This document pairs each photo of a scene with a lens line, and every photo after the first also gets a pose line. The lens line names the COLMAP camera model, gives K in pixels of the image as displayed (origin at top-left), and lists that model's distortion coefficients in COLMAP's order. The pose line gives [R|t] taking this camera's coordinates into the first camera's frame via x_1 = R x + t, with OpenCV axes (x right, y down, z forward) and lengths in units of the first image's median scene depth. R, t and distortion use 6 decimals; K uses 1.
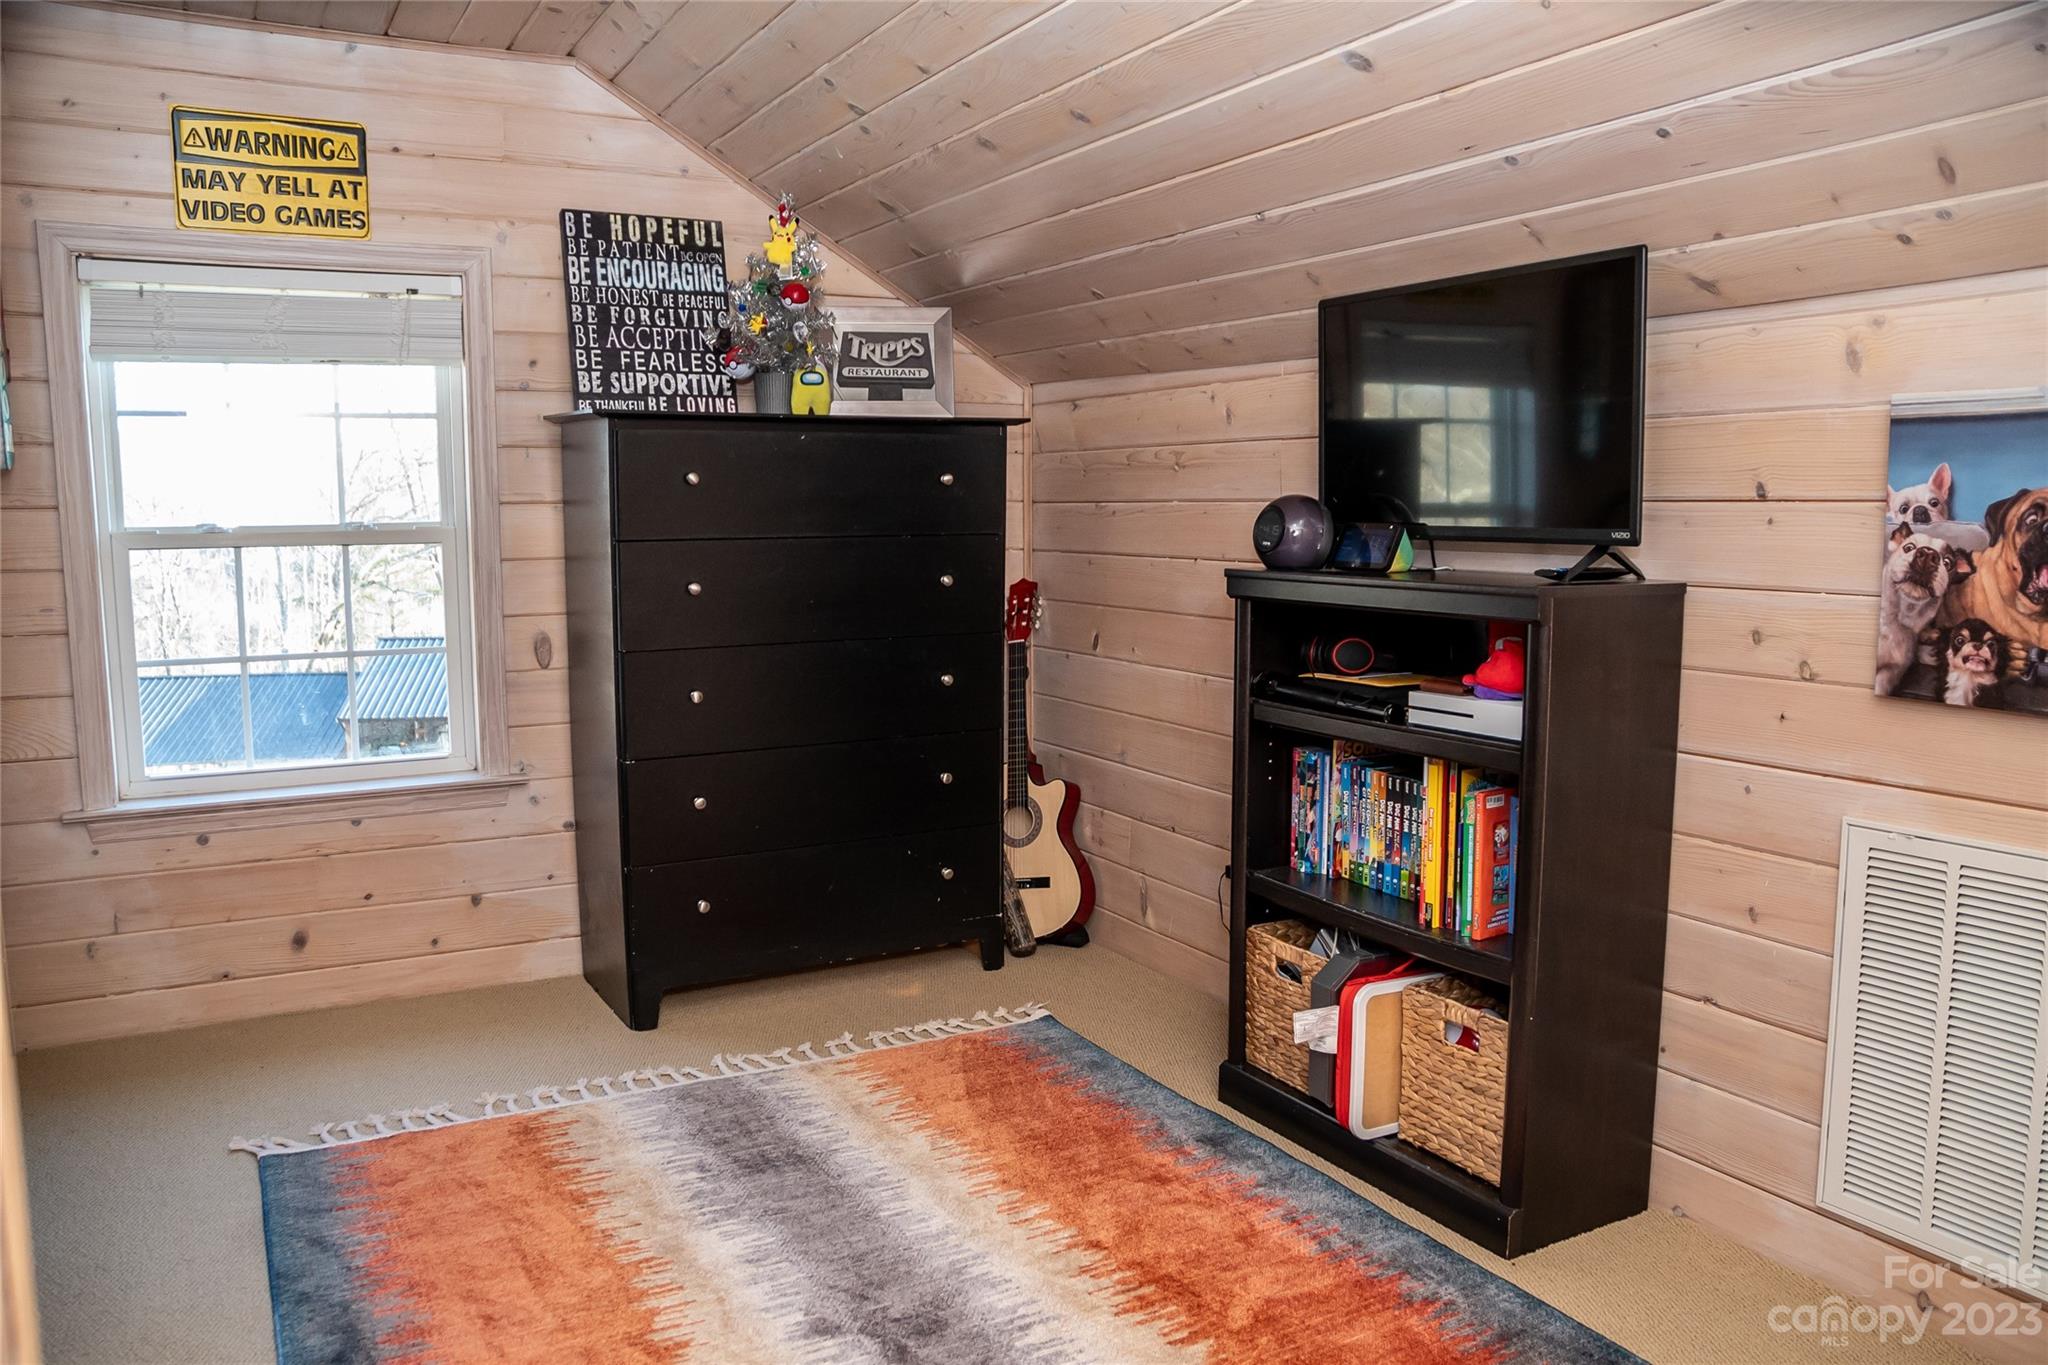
lens RADIAL K [[1556.3, 0, 1024.0], [0, 1556.3, 682.5], [0, 0, 1]] dist [-0.125498, 0.129151]
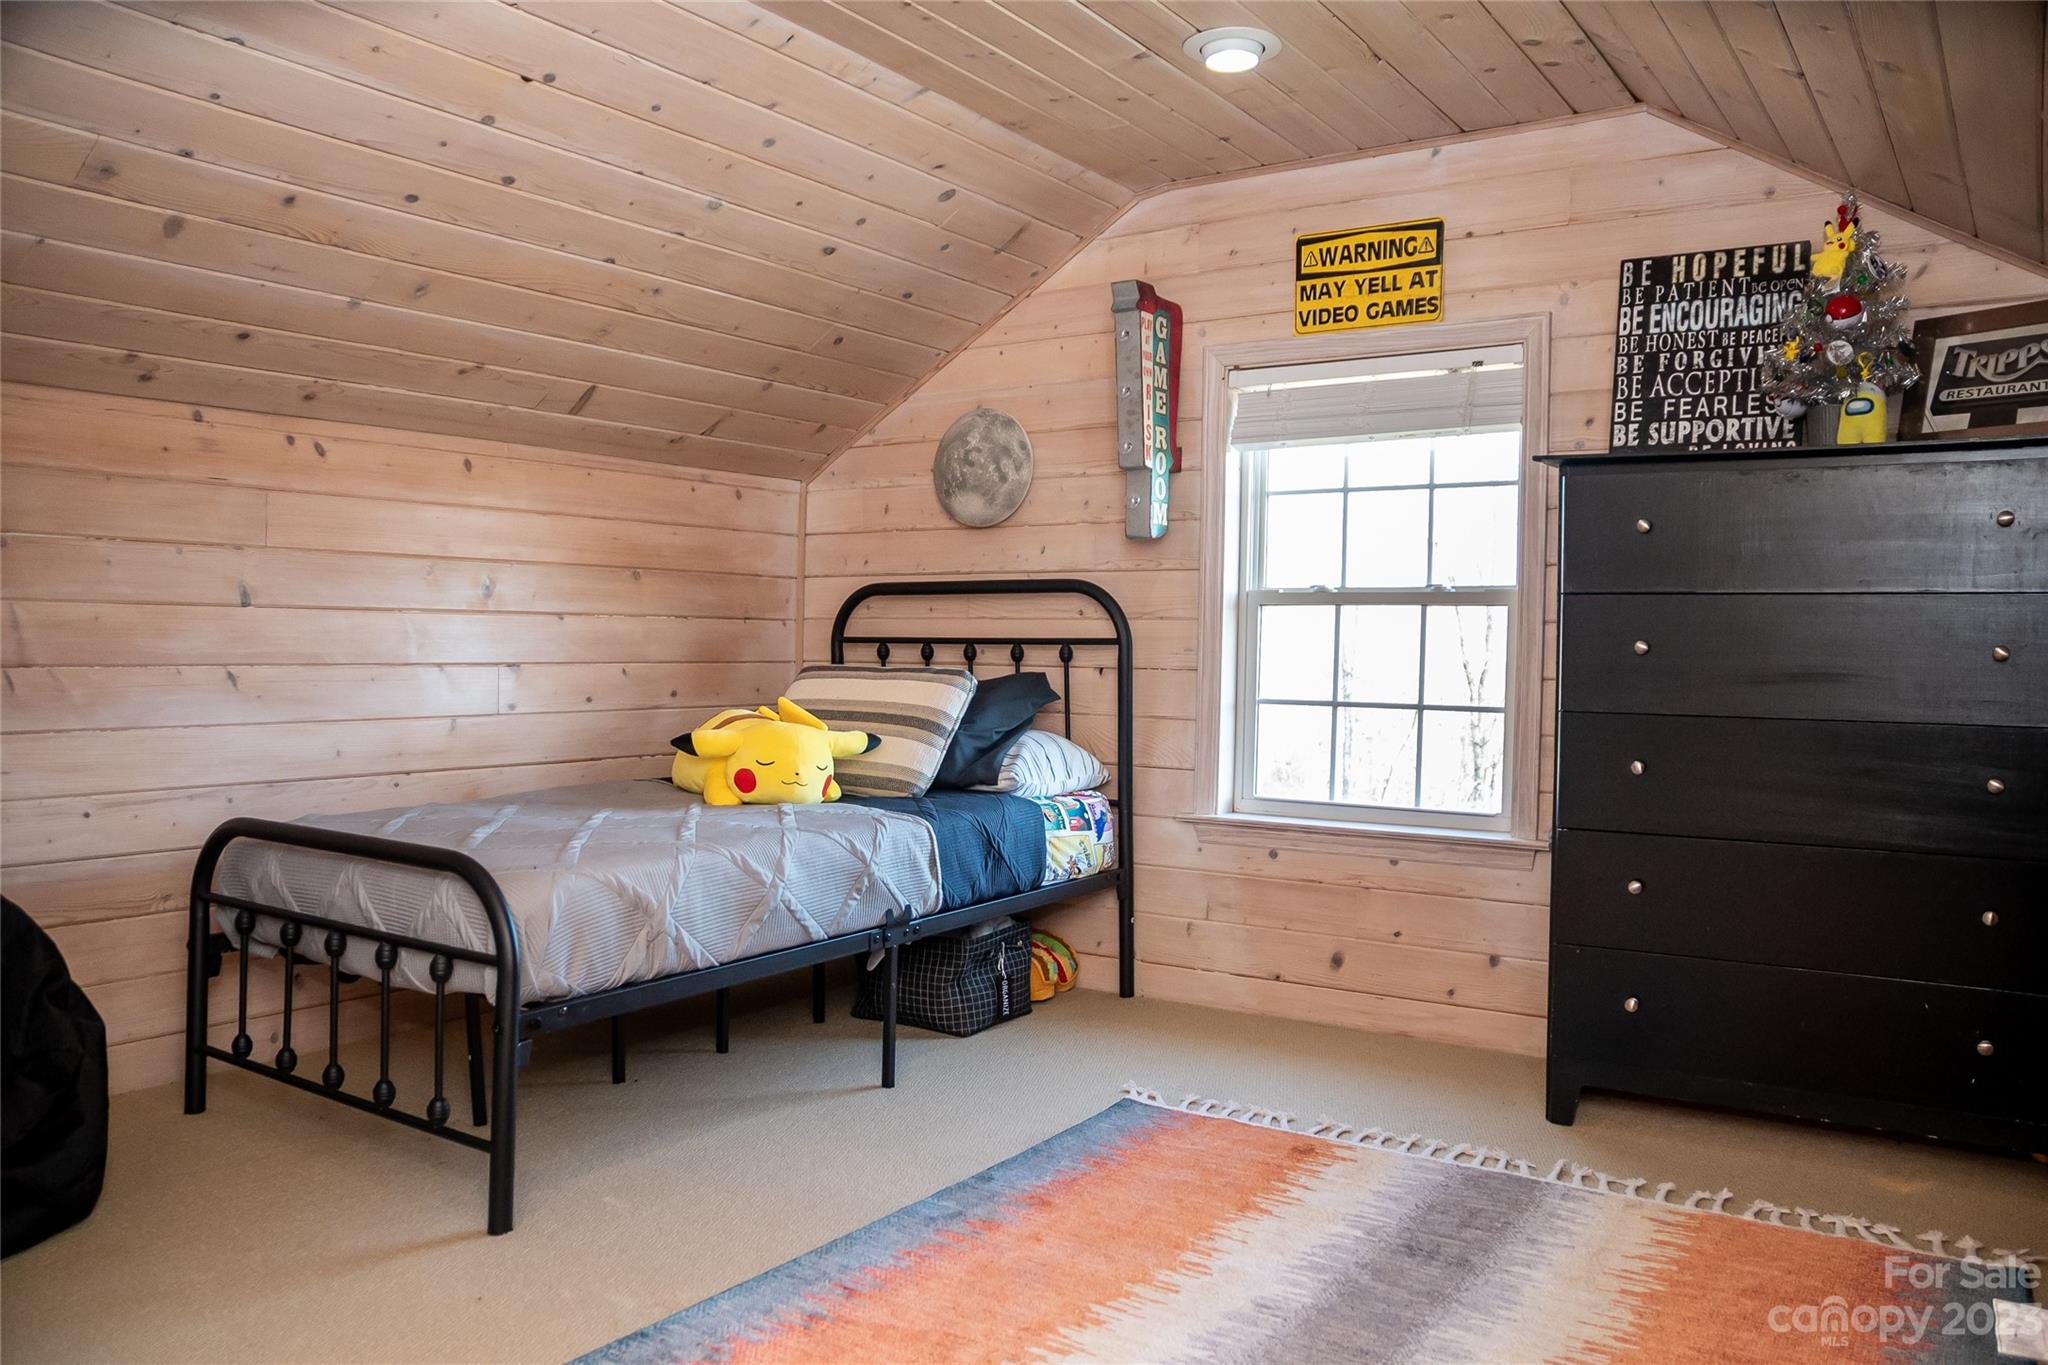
lens RADIAL K [[1556.3, 0, 1024.0], [0, 1556.3, 682.5], [0, 0, 1]] dist [-0.125498, 0.129151]
pose [[0.455799, 0.034644, -0.889408, 0.389563], [-0.117691, 0.992814, -0.021641, 0.020102], [0.882268, 0.114539, 0.456601, 0.256787]]
